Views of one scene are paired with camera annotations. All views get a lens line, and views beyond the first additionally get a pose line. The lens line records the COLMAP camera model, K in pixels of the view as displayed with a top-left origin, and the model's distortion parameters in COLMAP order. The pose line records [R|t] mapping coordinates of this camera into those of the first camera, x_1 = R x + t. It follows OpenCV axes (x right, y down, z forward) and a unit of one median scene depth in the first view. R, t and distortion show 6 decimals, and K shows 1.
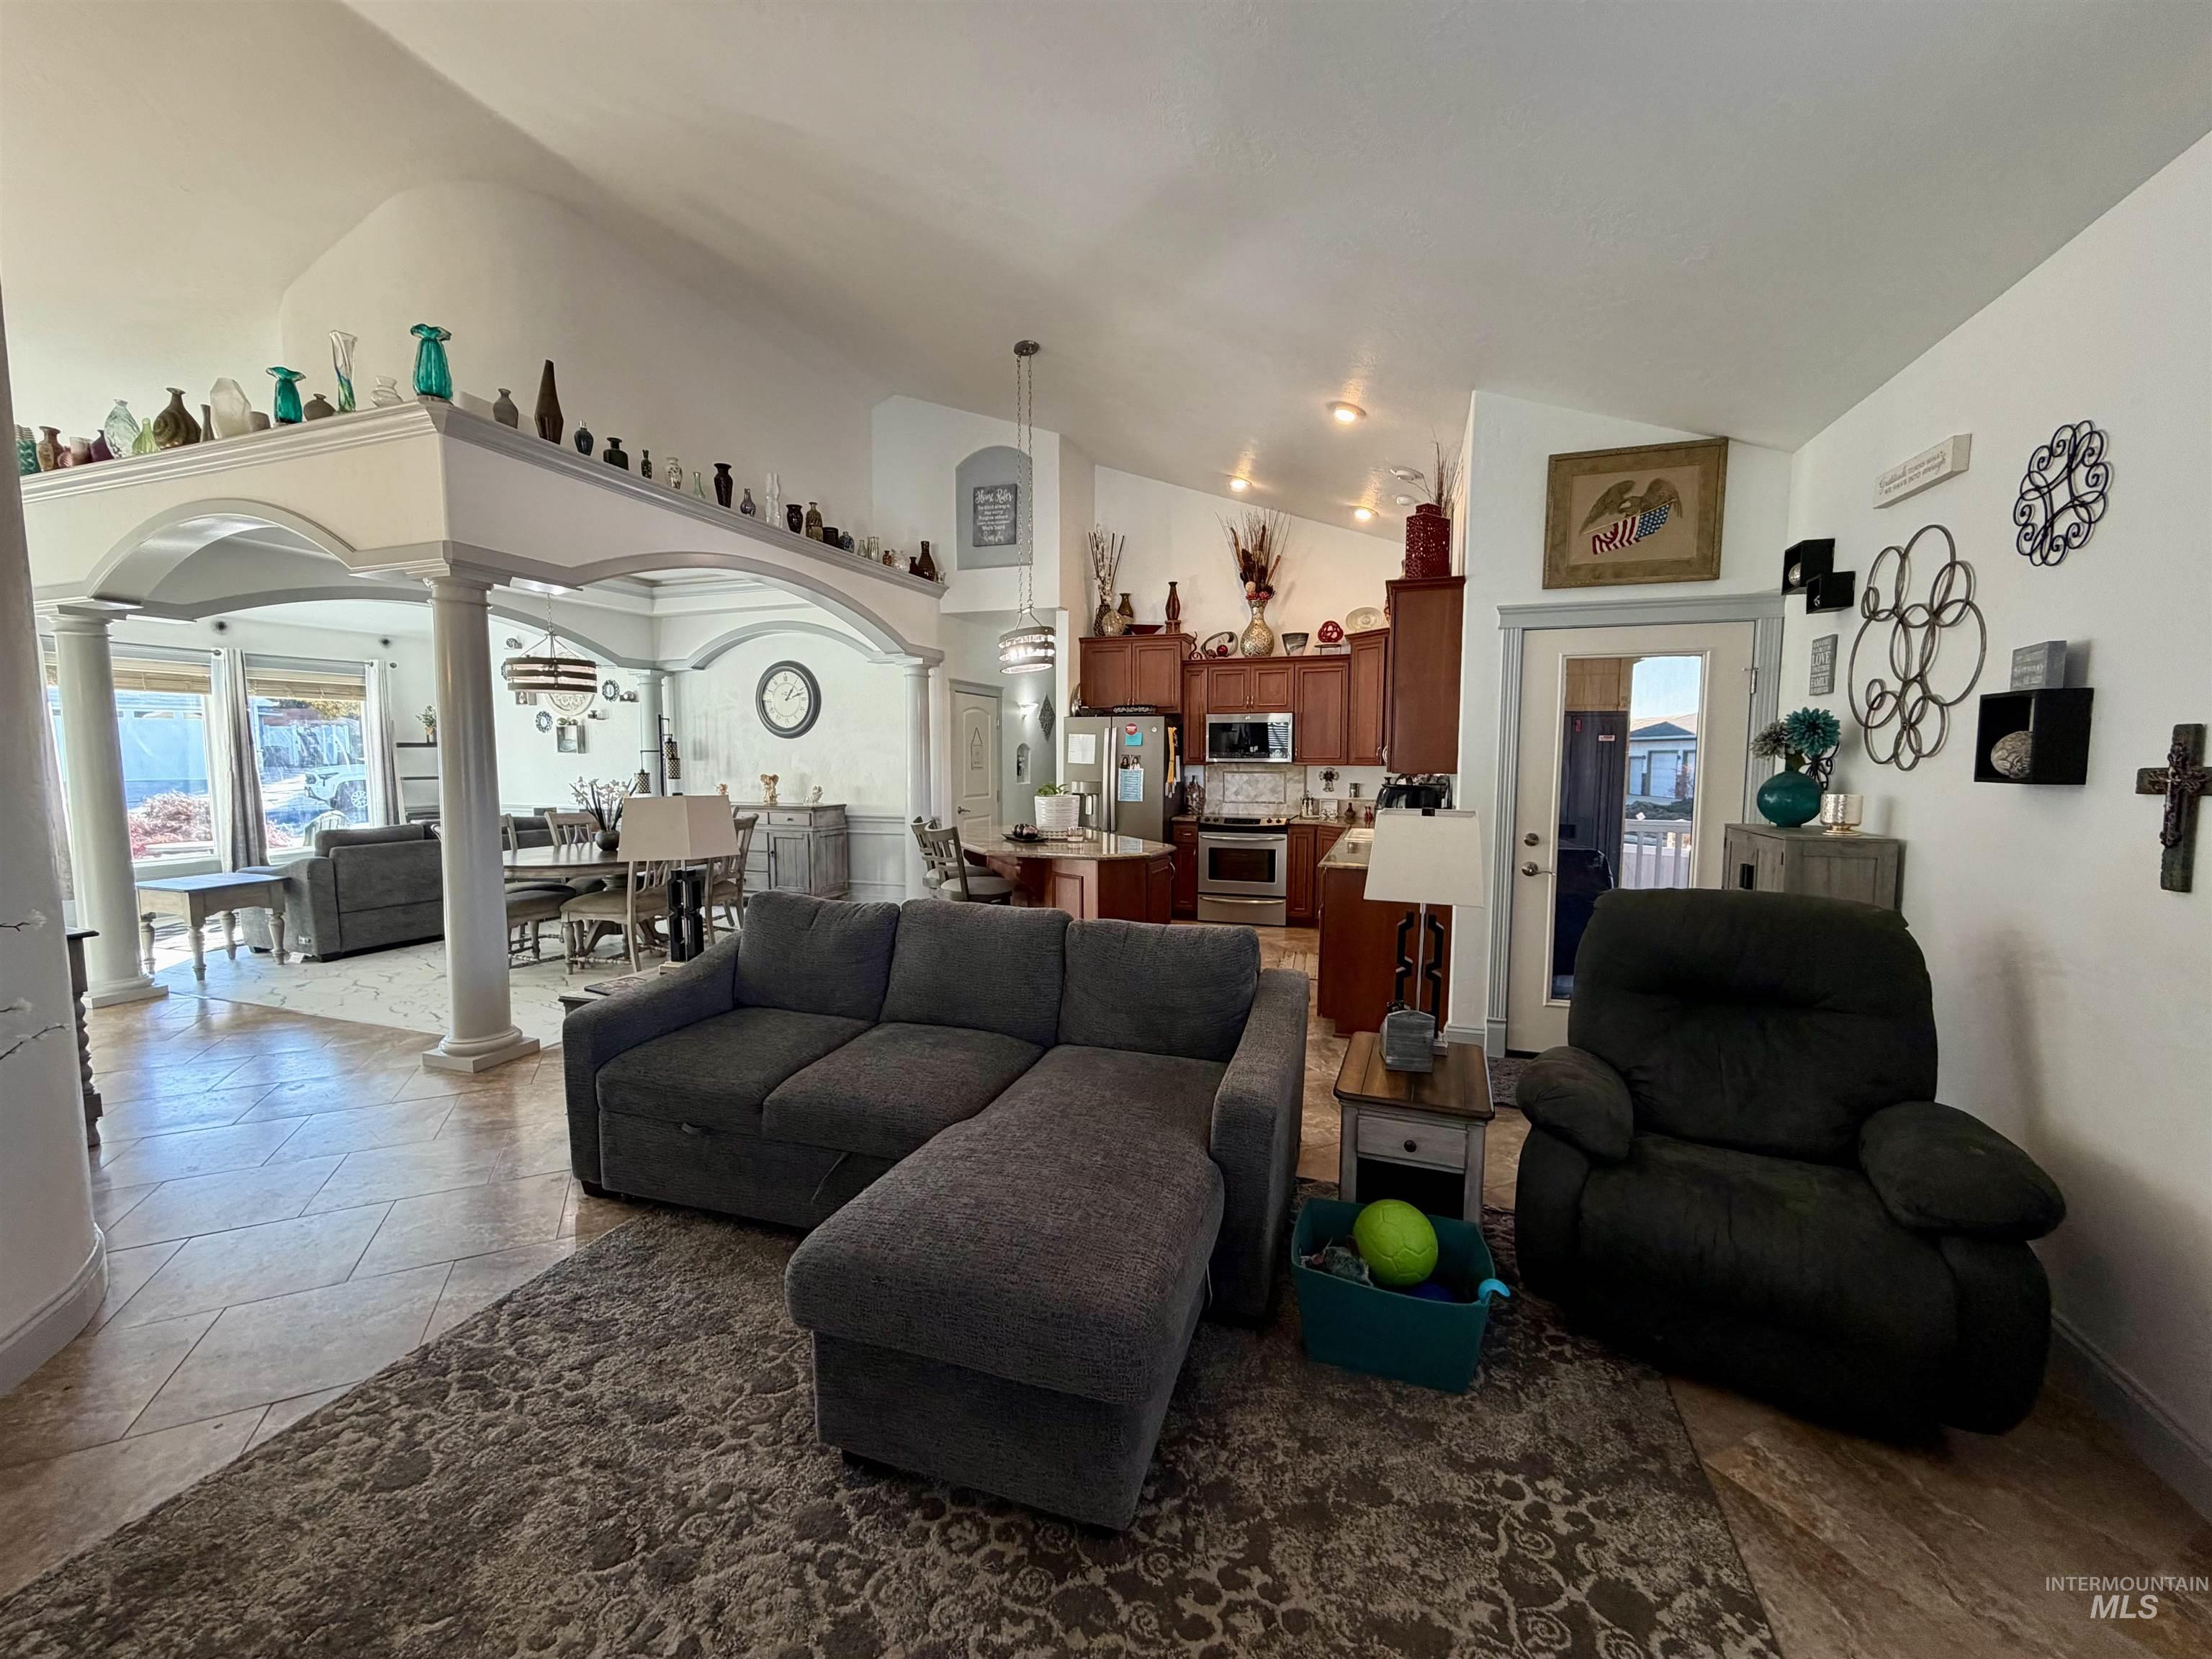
lens RADIAL K [[880.0, 0, 1093.3], [0, 880.0, 828.1], [0, 0, 1]] dist [-0.000298, 0.000426]
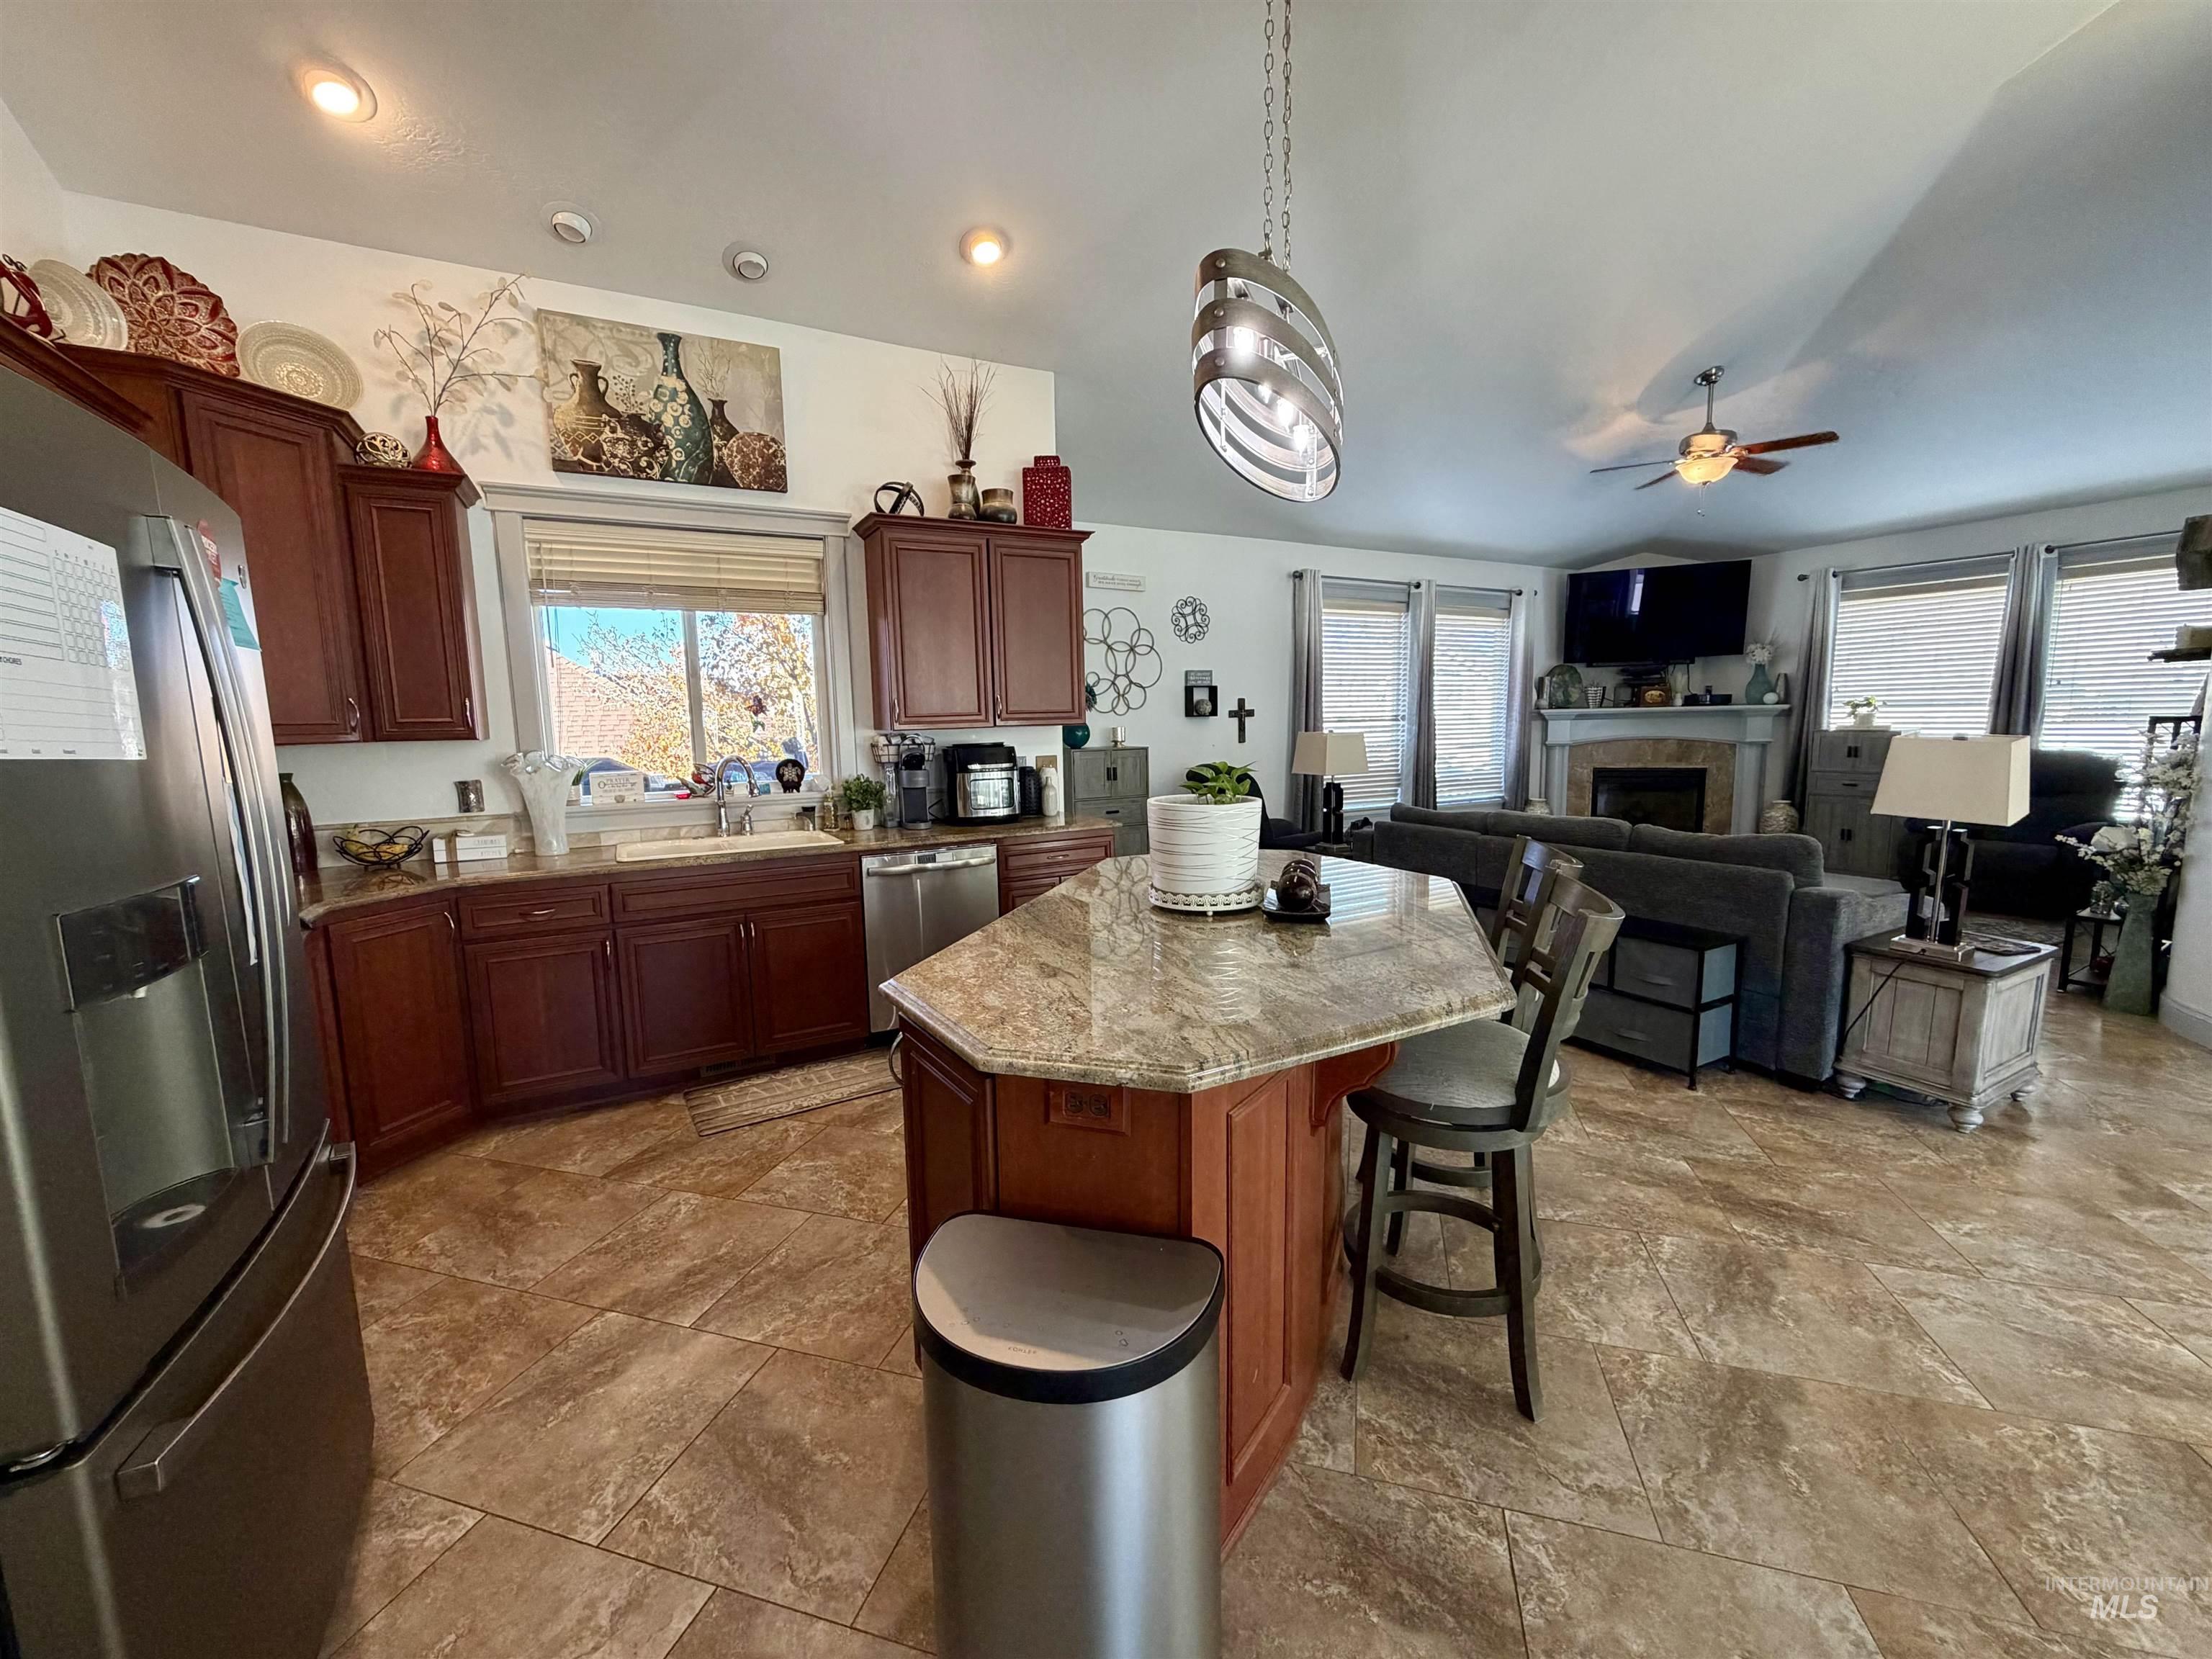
lens RADIAL K [[880.0, 0, 1096.7], [0, 880.0, 828.7], [0, 0, 1]] dist [-0.000298, 0.000426]
pose [[-0.739064, -0.073724, 0.669588, -0.201853], [0.073807, 0.979147, 0.189273, -0.076715], [-0.669579, 0.189306, -0.718211, 0.981310]]
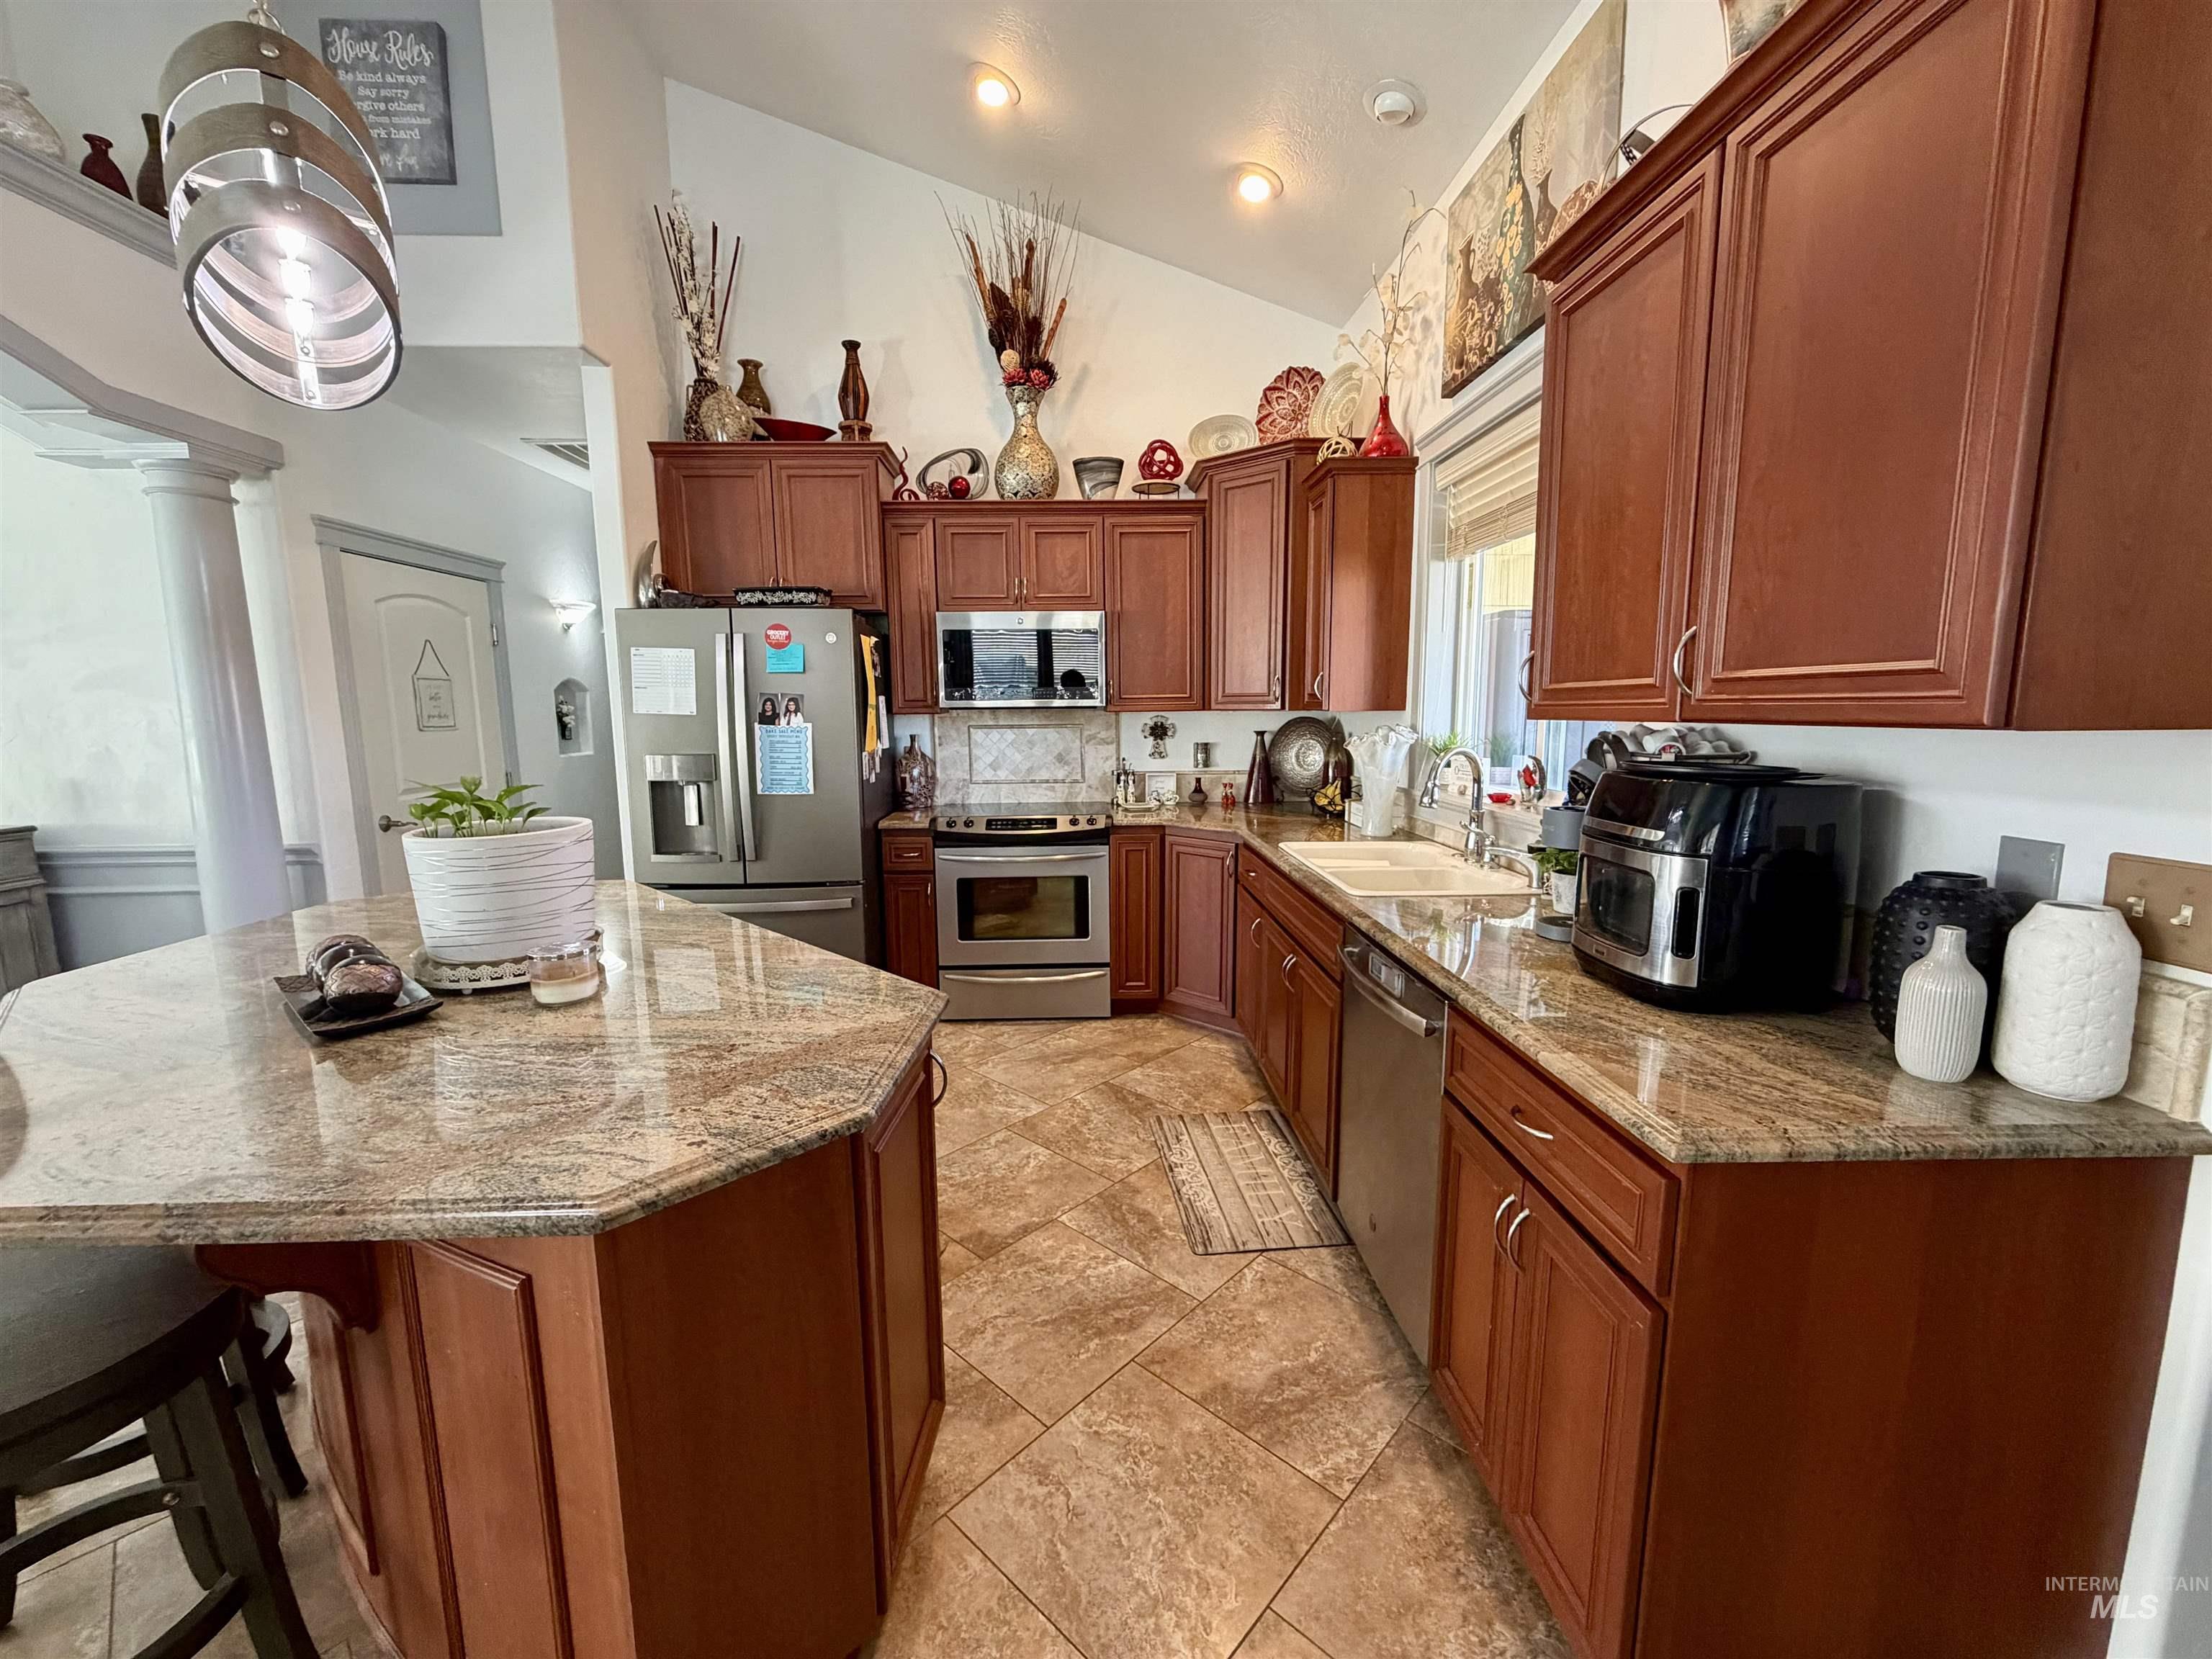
lens RADIAL K [[880.0, 0, 1093.7], [0, 880.0, 827.9], [0, 0, 1]] dist [-0.000298, 0.000426]
pose [[0.933296, -0.060498, 0.353974, 0.027411], [0.040898, 0.997200, 0.062599, -0.034498], [-0.356770, -0.043947, 0.933158, 0.495515]]
